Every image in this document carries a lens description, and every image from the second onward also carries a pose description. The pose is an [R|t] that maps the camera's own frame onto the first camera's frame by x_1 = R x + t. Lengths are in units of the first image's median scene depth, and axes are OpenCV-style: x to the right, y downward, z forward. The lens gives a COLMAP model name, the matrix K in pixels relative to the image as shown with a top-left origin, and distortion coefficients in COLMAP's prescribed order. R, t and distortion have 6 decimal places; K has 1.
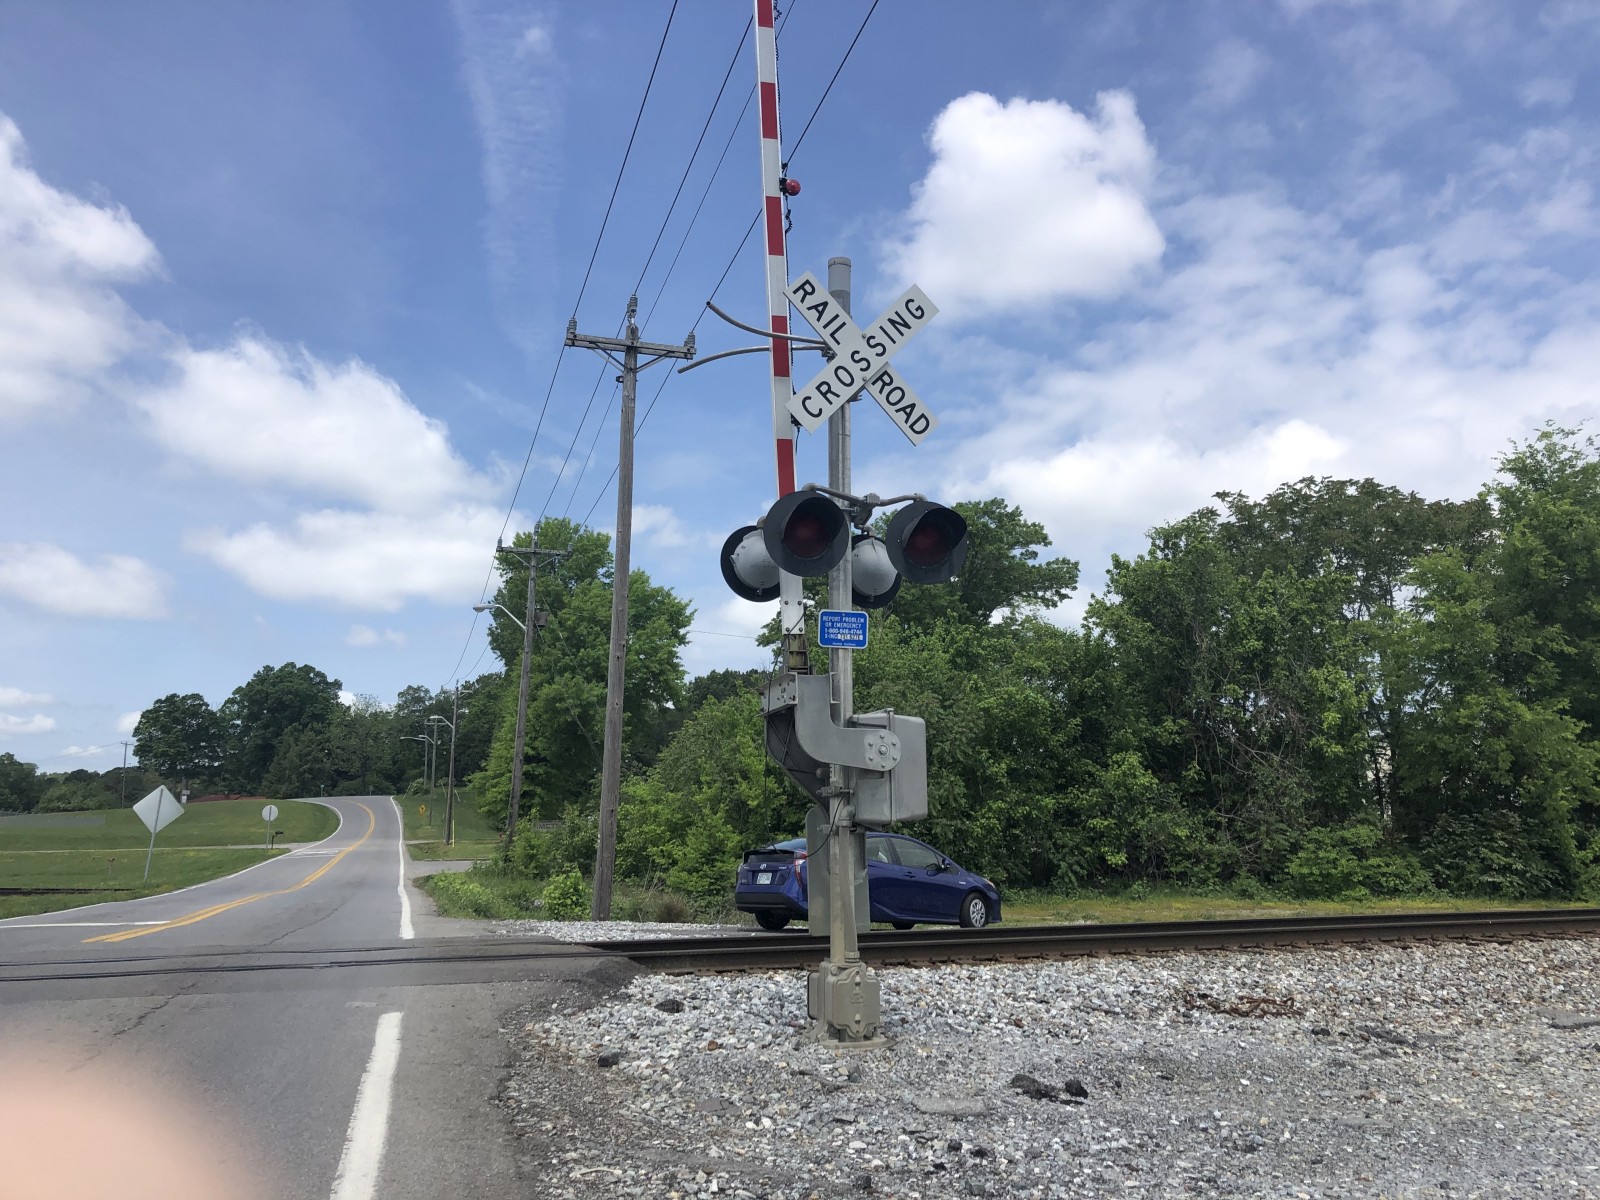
lens RADIAL K [[1293.7, 0, 818.1], [0, 1293.7, 561.8], [0, 0, 1]] dist [0.048819, -0.067076]
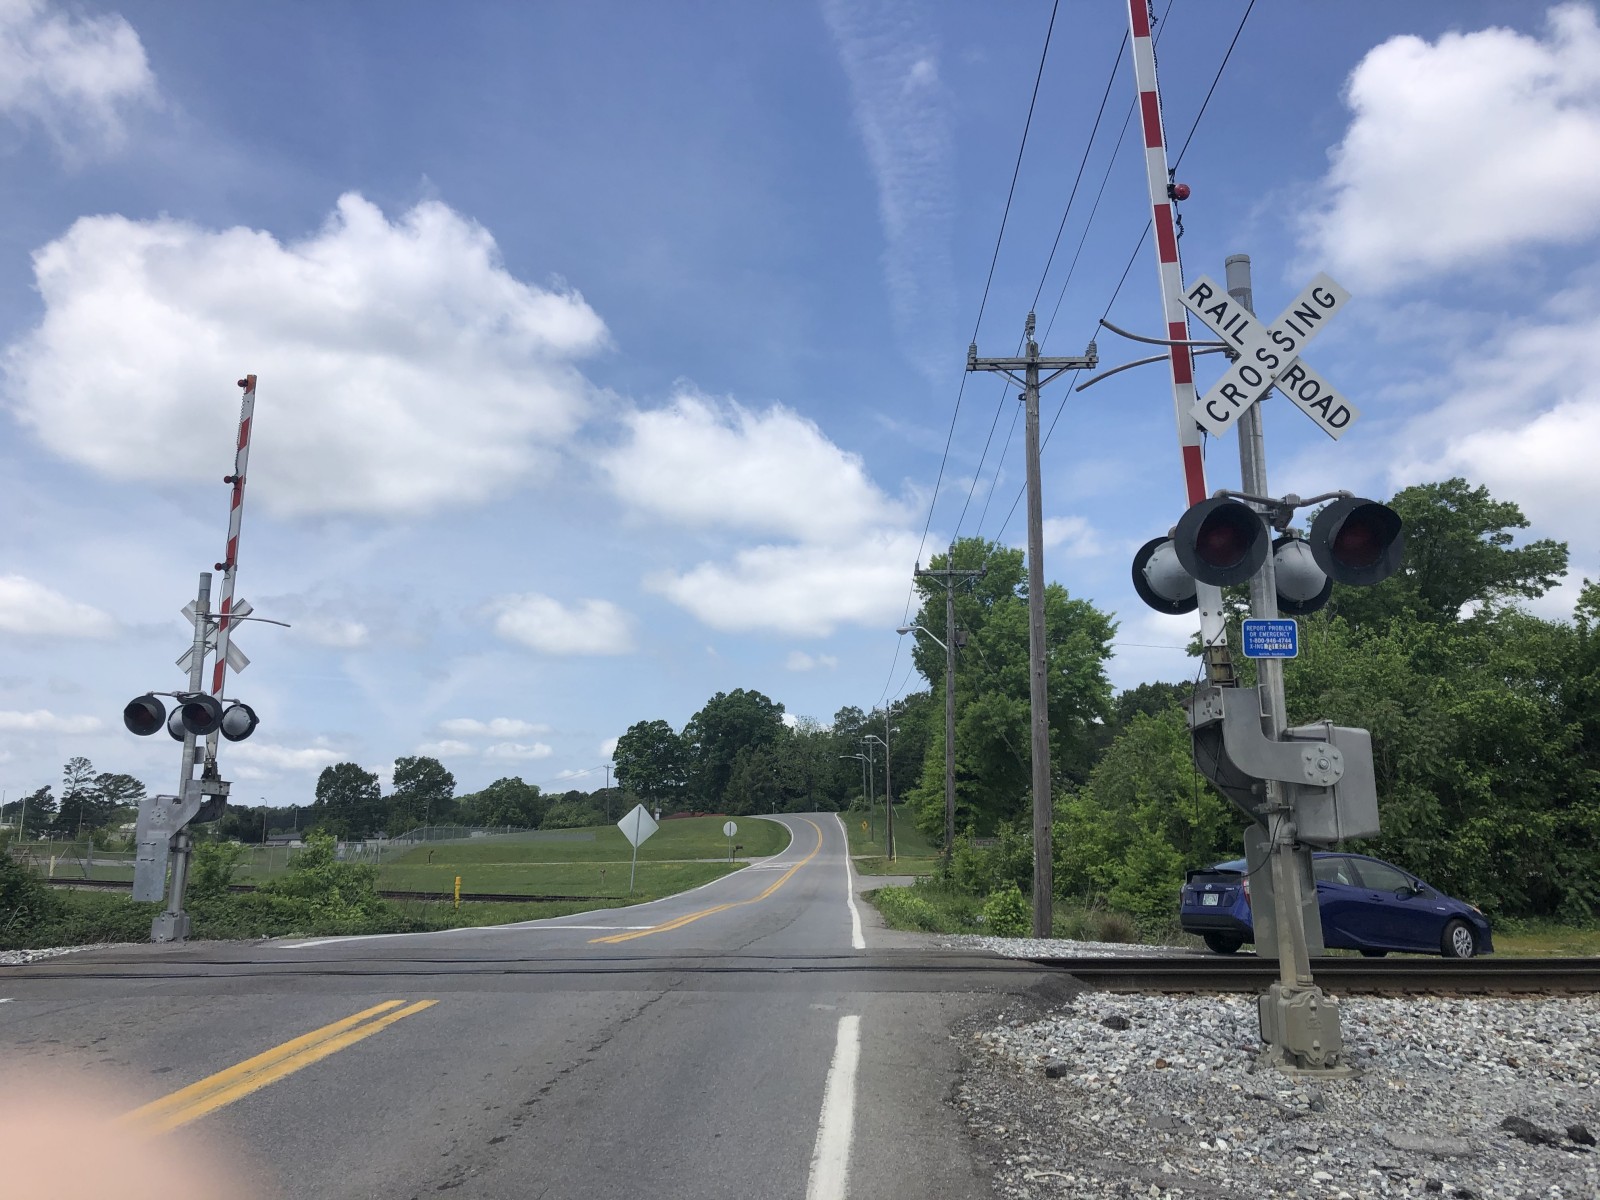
lens RADIAL K [[1293.7, 0, 787.2], [0, 1293.7, 548.7], [0, 0, 1]] dist [0.048819, -0.067076]
pose [[0.939897, -0.072246, -0.333727, 0.002246], [0.064760, 0.997338, -0.033519, -0.001005], [0.335260, 0.009892, 0.942074, -0.007037]]
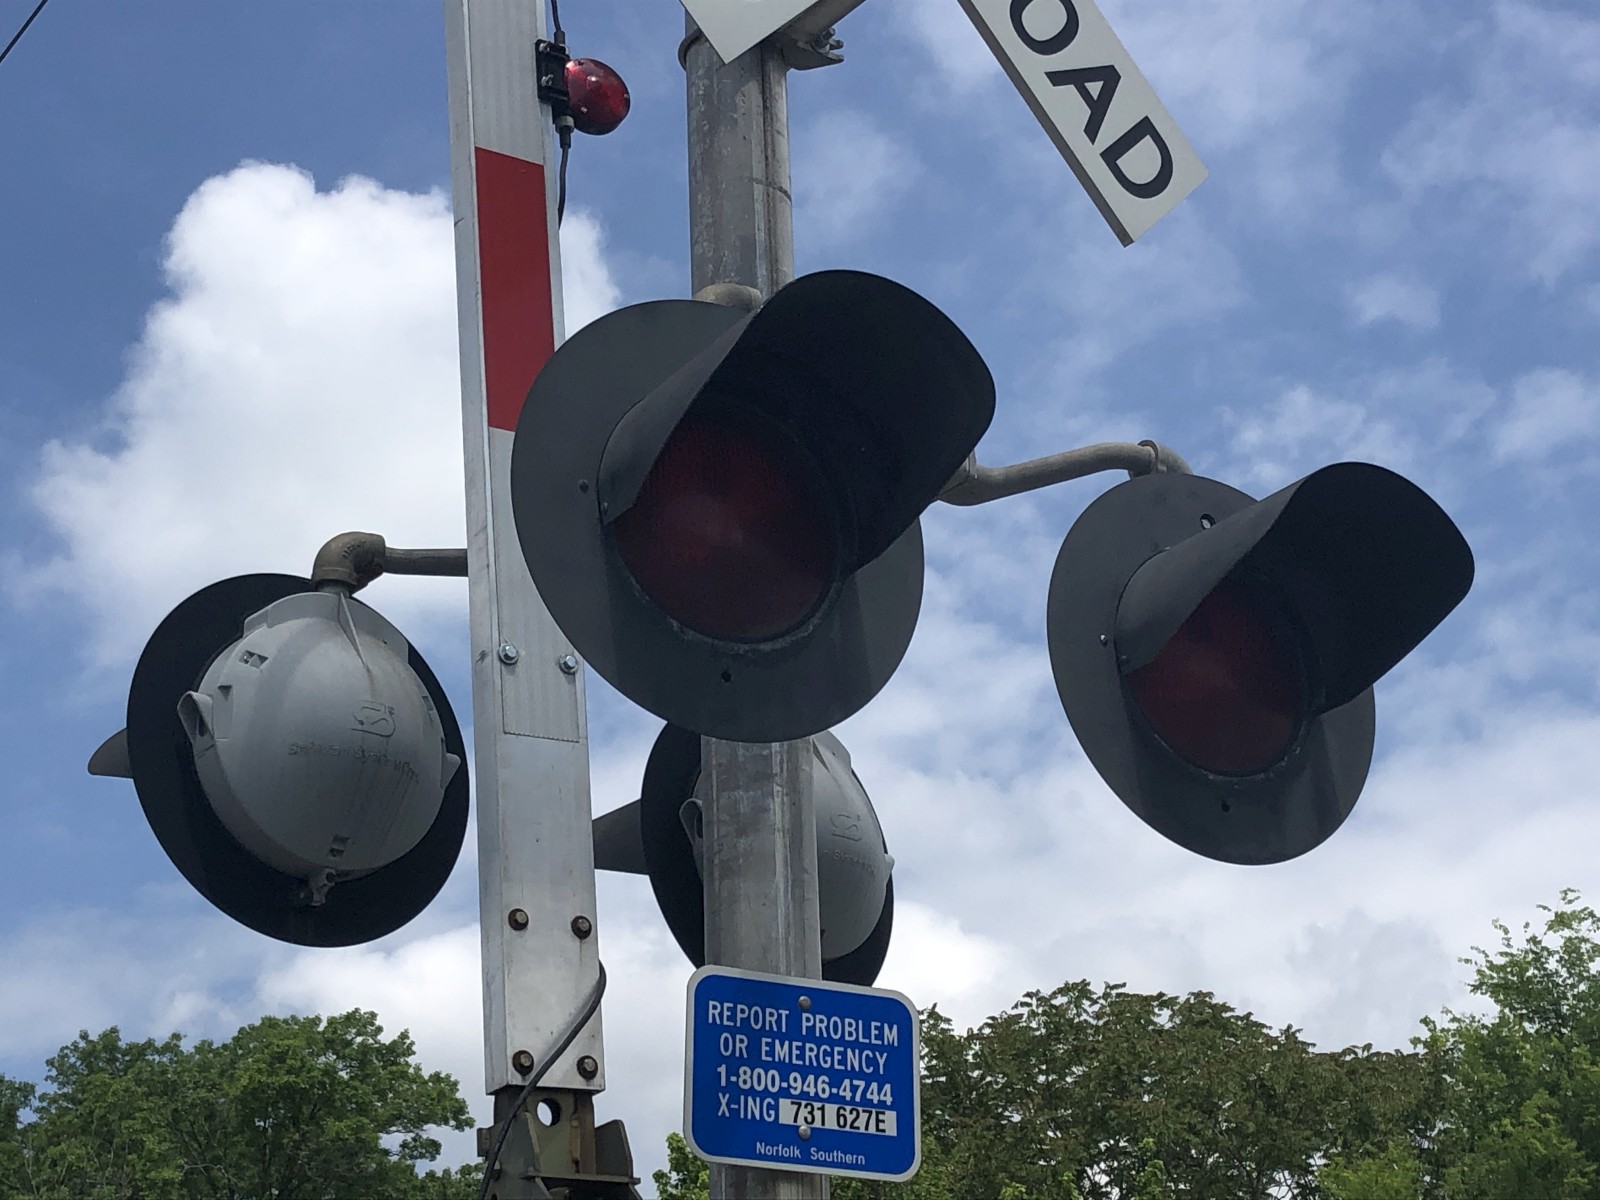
lens RADIAL K [[2705.2, 0, 798.5], [0, 2705.2, 604.7], [0, 0, 1]] dist [0.140373, 0.000000]
pose [[0.948426, 0.099863, 0.300856, -0.024701], [-0.035160, 0.976365, -0.213248, 0.015909], [-0.315041, 0.191672, 0.929522, 0.140054]]
